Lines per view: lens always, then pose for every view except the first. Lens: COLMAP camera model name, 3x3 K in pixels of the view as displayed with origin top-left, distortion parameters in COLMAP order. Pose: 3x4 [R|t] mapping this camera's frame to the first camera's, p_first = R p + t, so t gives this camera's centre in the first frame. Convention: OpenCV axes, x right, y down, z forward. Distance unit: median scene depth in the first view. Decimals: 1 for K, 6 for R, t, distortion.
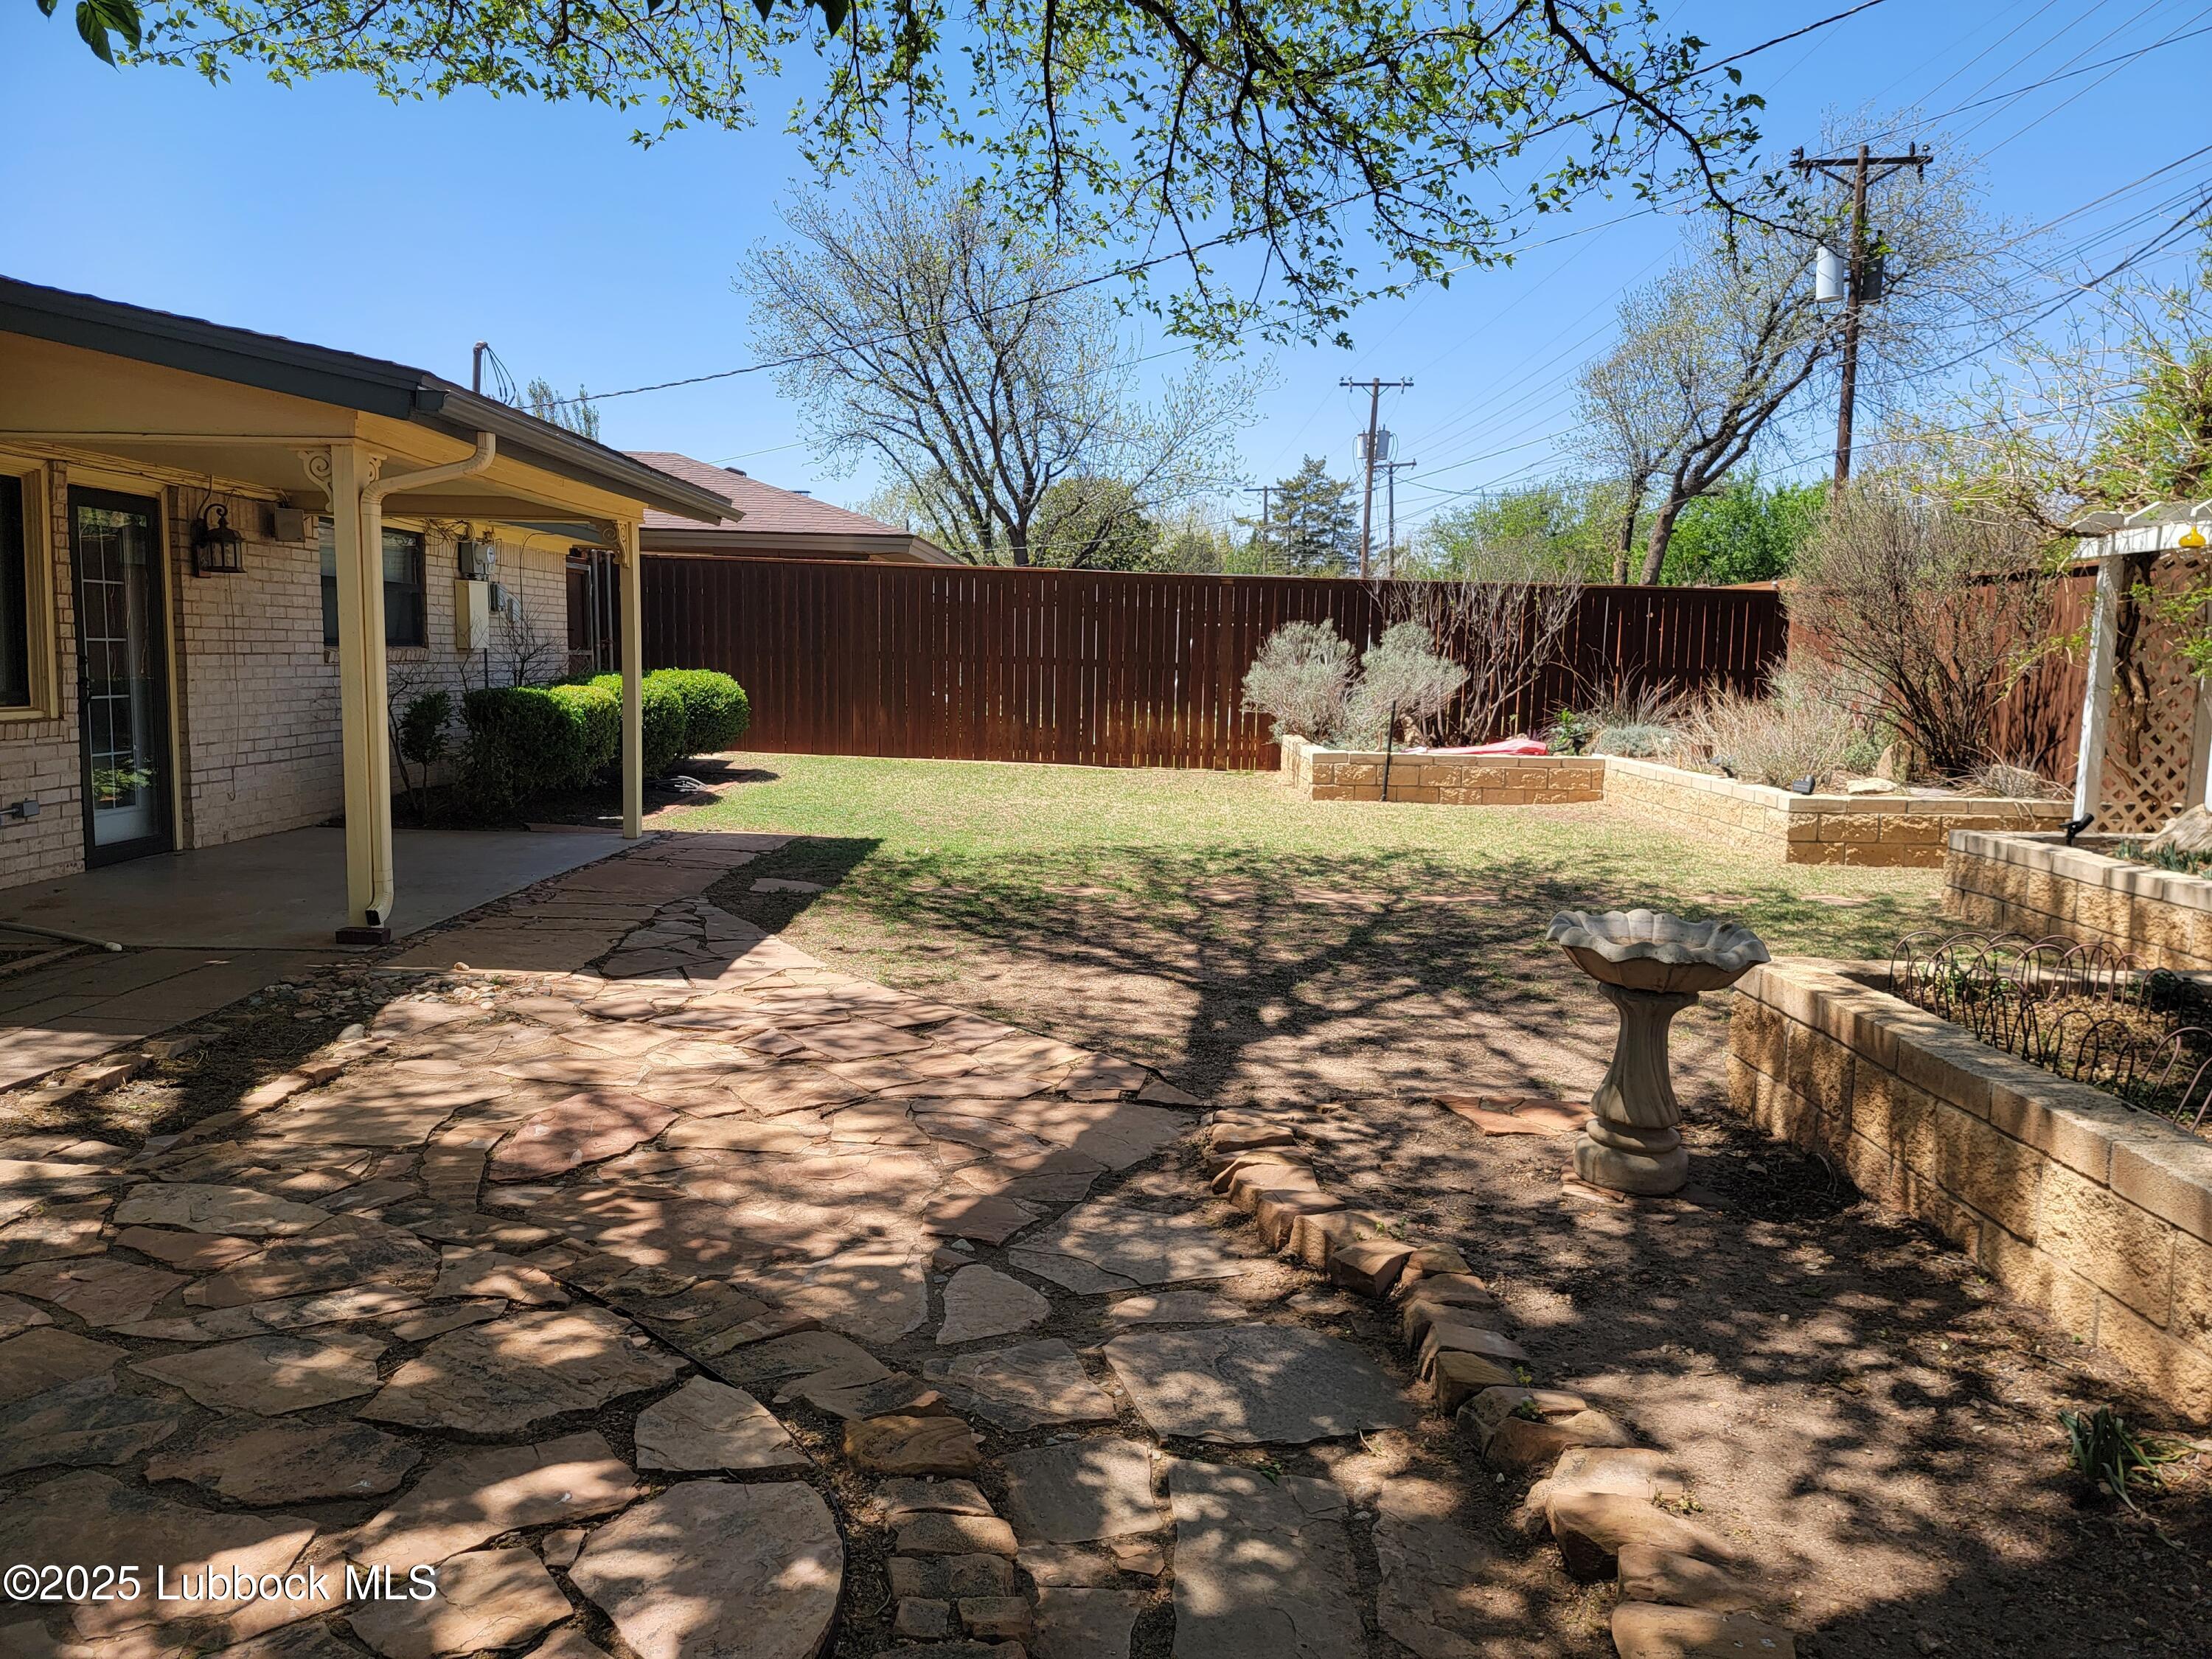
lens RADIAL K [[1531.0, 0, 1107.1], [0, 1531.0, 844.8], [0, 0, 1]] dist [0.094131, -0.069197]
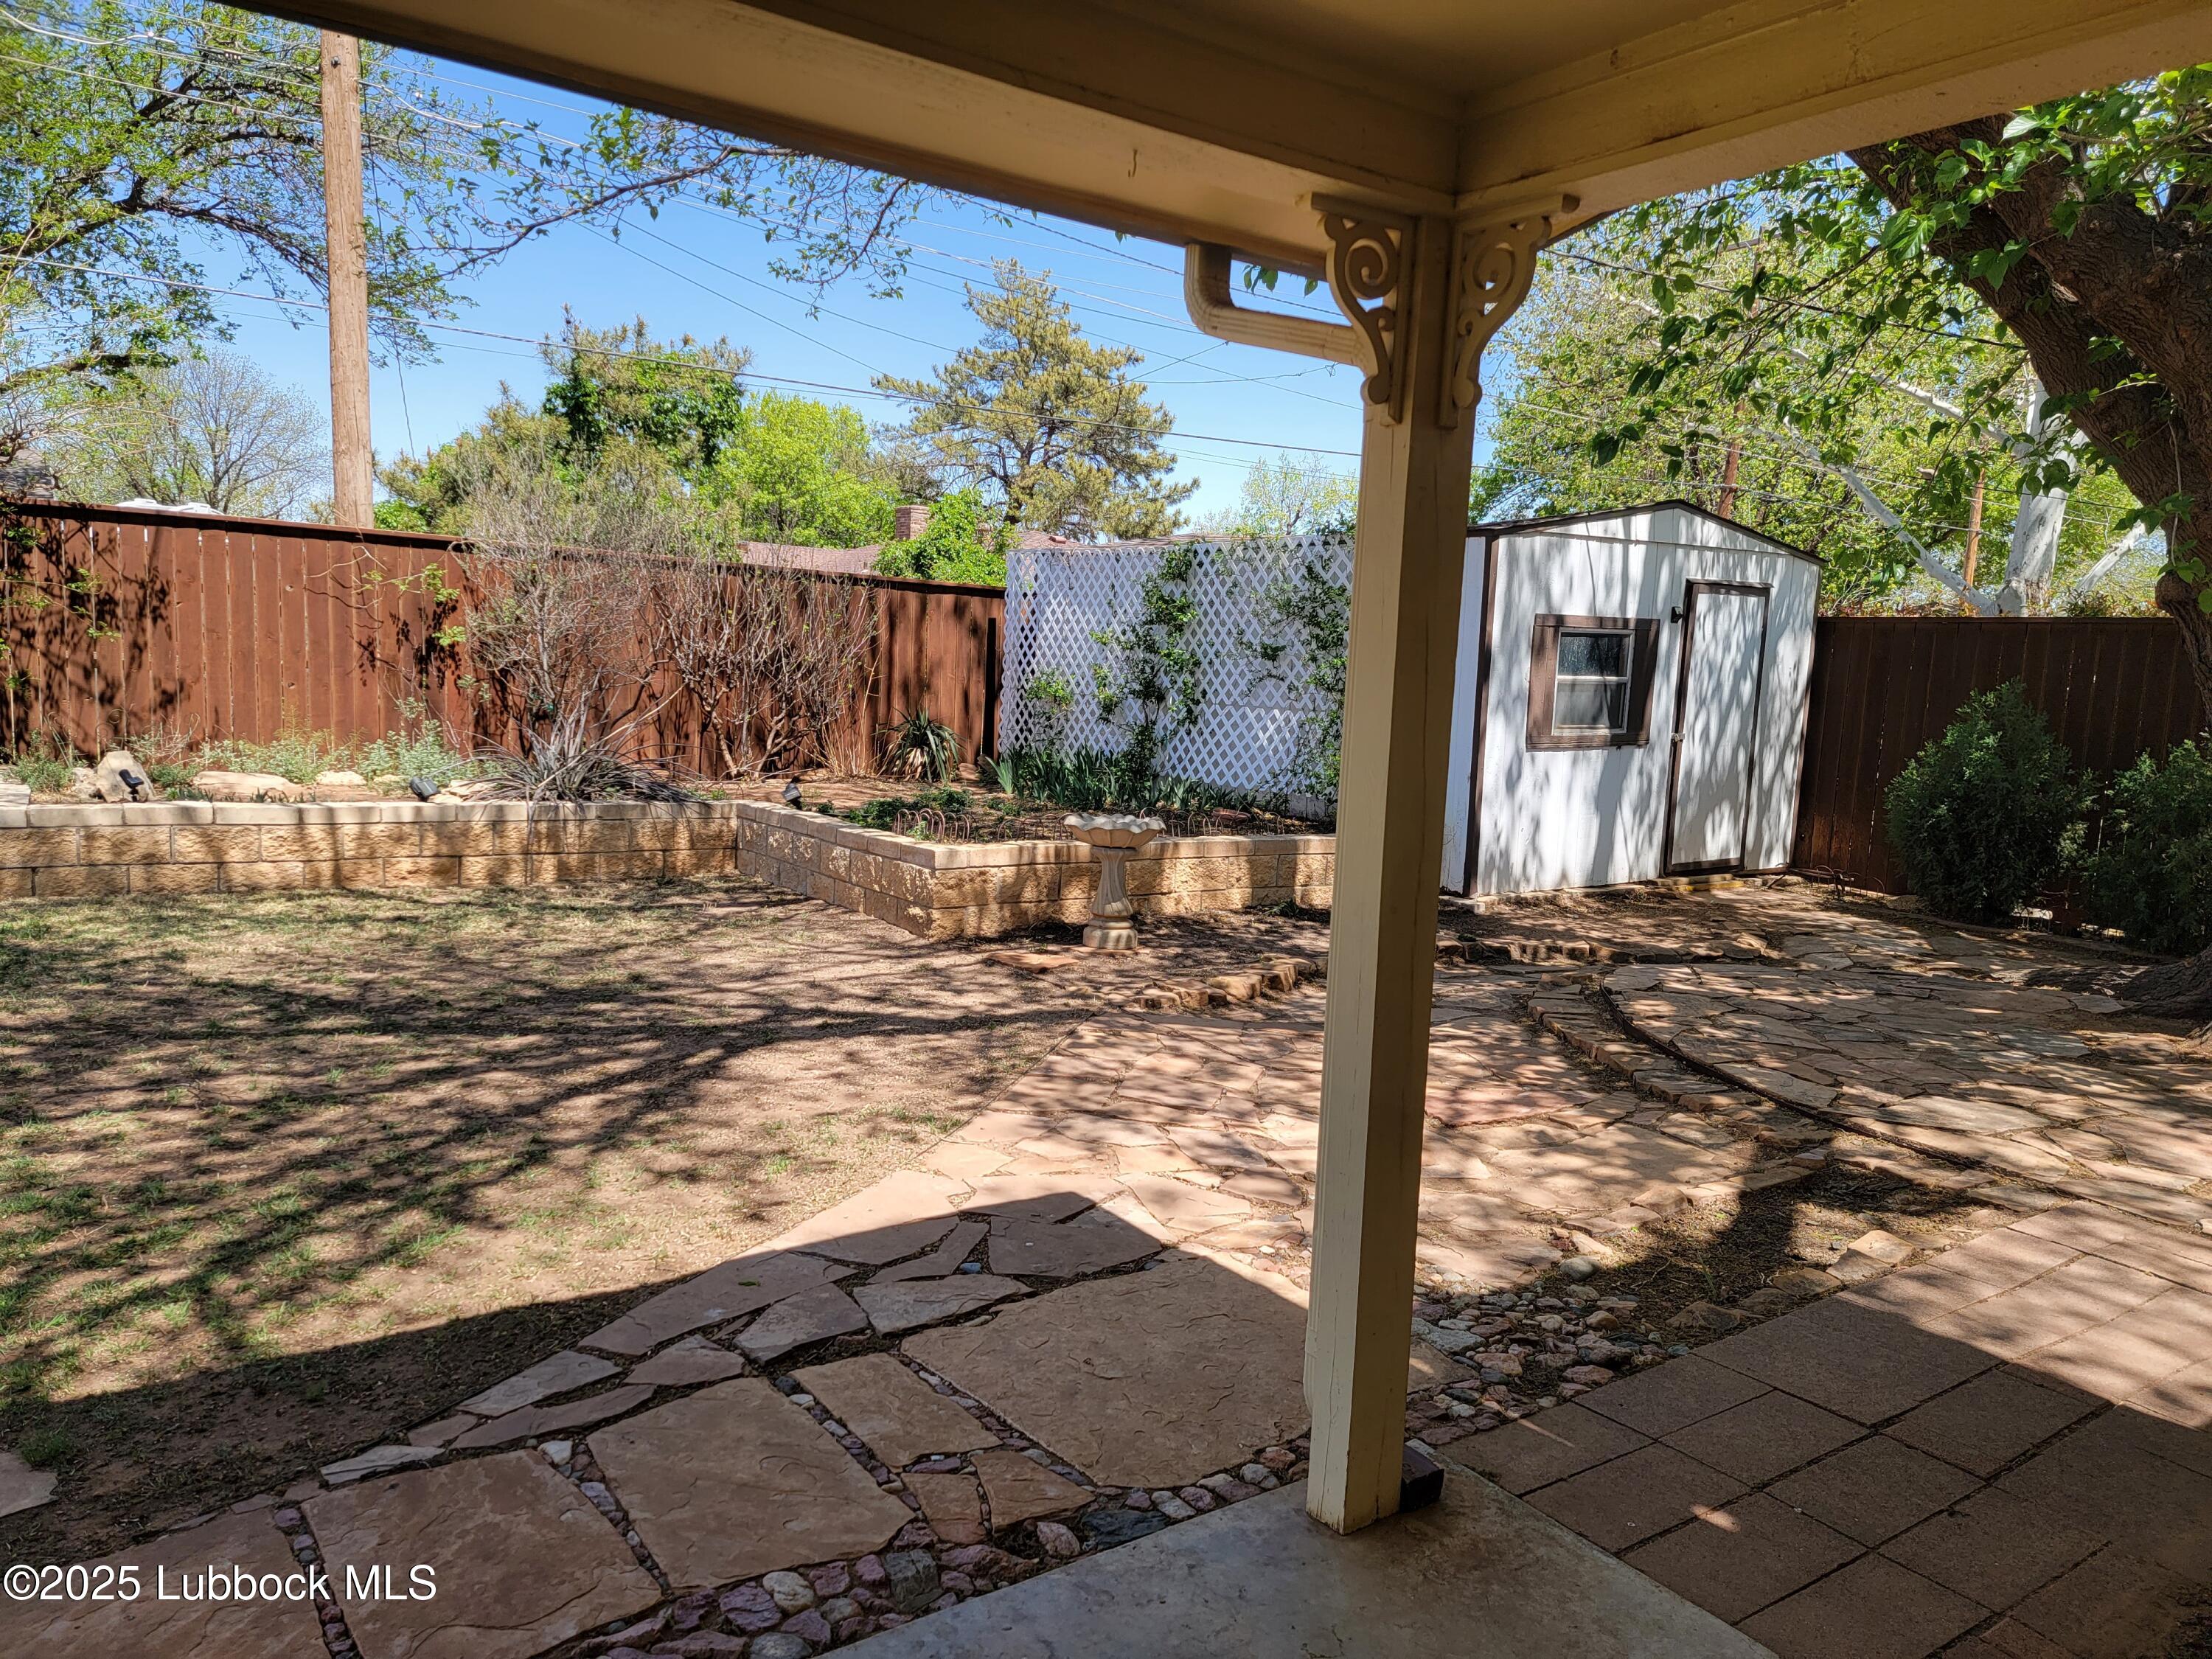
lens RADIAL K [[1531.0, 0, 1107.1], [0, 1531.0, 844.8], [0, 0, 1]] dist [0.094131, -0.069197]
pose [[-0.579882, -0.150384, 0.800701, -1.082409], [0.042699, 0.975855, 0.214204, -0.293317], [-0.813581, 0.158402, -0.559460, 1.852230]]
